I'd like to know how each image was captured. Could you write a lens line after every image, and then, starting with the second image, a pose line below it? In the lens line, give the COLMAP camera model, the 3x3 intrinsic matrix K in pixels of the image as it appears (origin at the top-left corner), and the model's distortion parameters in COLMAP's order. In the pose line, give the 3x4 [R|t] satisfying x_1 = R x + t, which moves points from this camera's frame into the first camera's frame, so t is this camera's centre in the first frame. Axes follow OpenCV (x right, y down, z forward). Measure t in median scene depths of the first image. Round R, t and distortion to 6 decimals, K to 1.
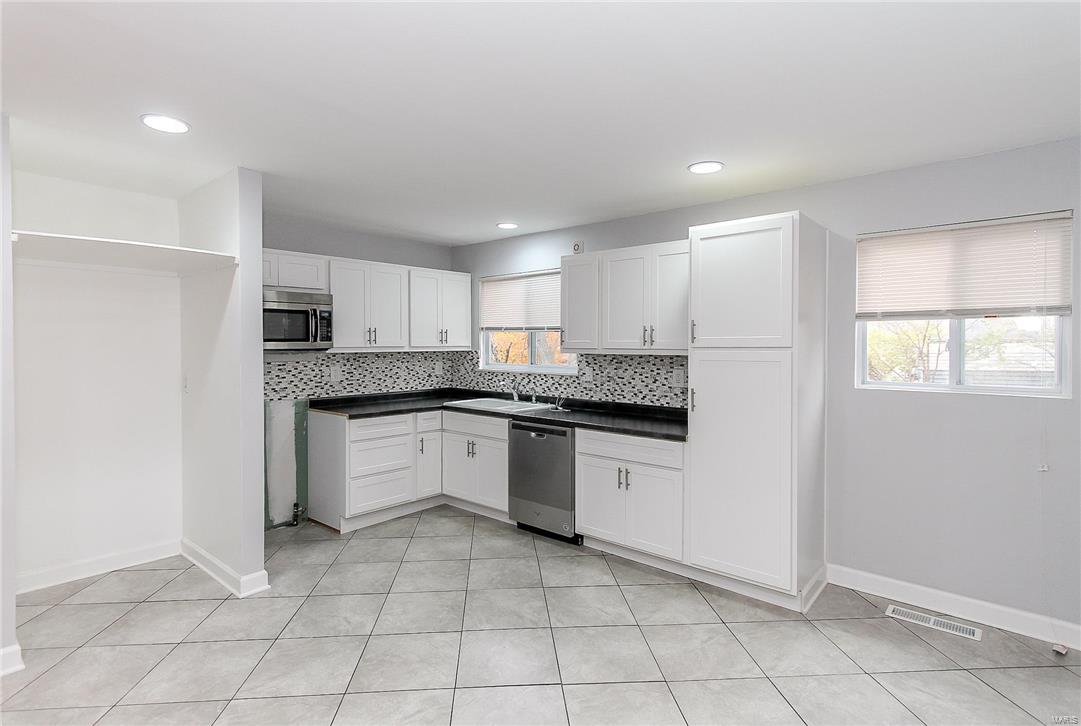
lens RADIAL K [[504.4, 0, 536.2], [0, 504.4, 347.4], [0, 0, 1]] dist [0.010443, 0.000551]
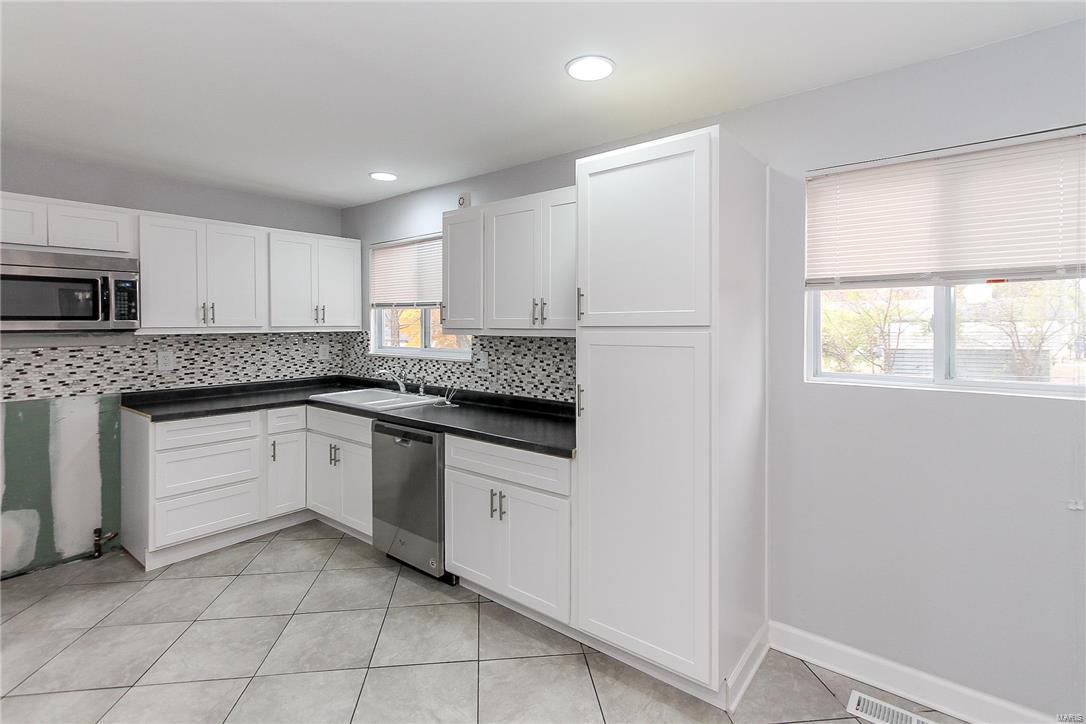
lens RADIAL K [[509.5, 0, 516.2], [0, 509.5, 324.5], [0, 0, 1]] dist [0.009221, -0.000611]
pose [[0.999880, -0.002032, 0.015372, 0.155369], [0.002106, 0.999986, -0.004798, 0.000446], [-0.015362, 0.004830, 0.999870, 0.208557]]
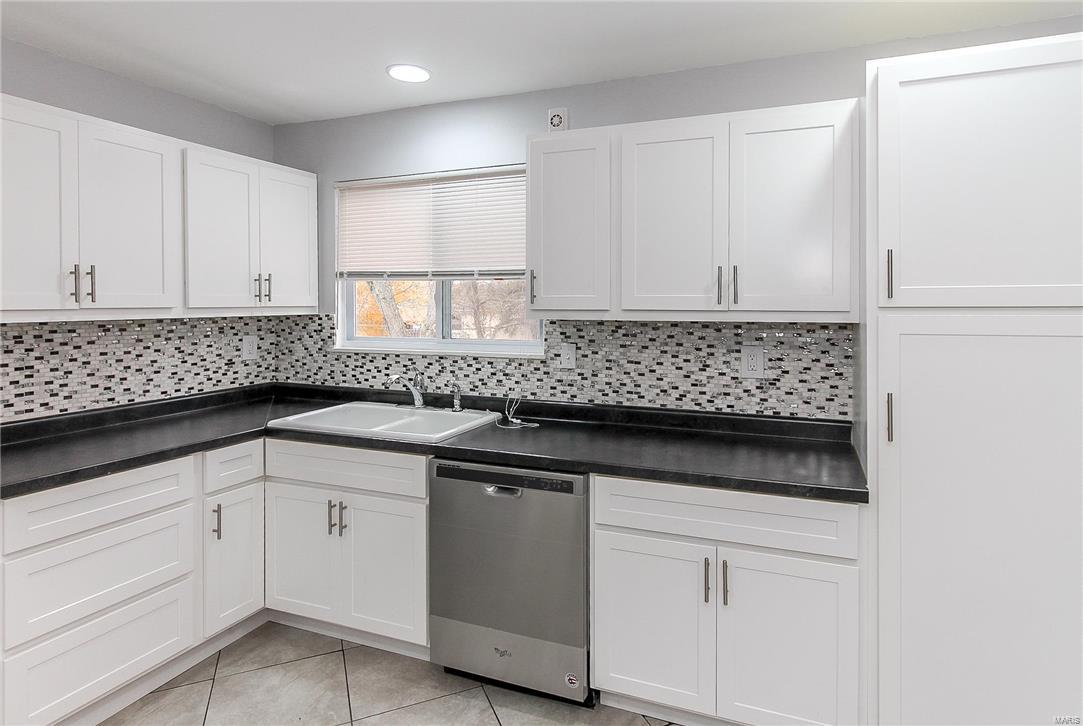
lens RADIAL K [[581.5, 0, 569.6], [0, 581.5, 310.9], [0, 0, 1]] dist [-0.001950, 0.001227]
pose [[0.939916, -0.004640, 0.341376, -0.118657], [0.002739, 0.999978, 0.006048, 0.000179], [-0.341396, -0.004750, 0.939908, 0.437859]]
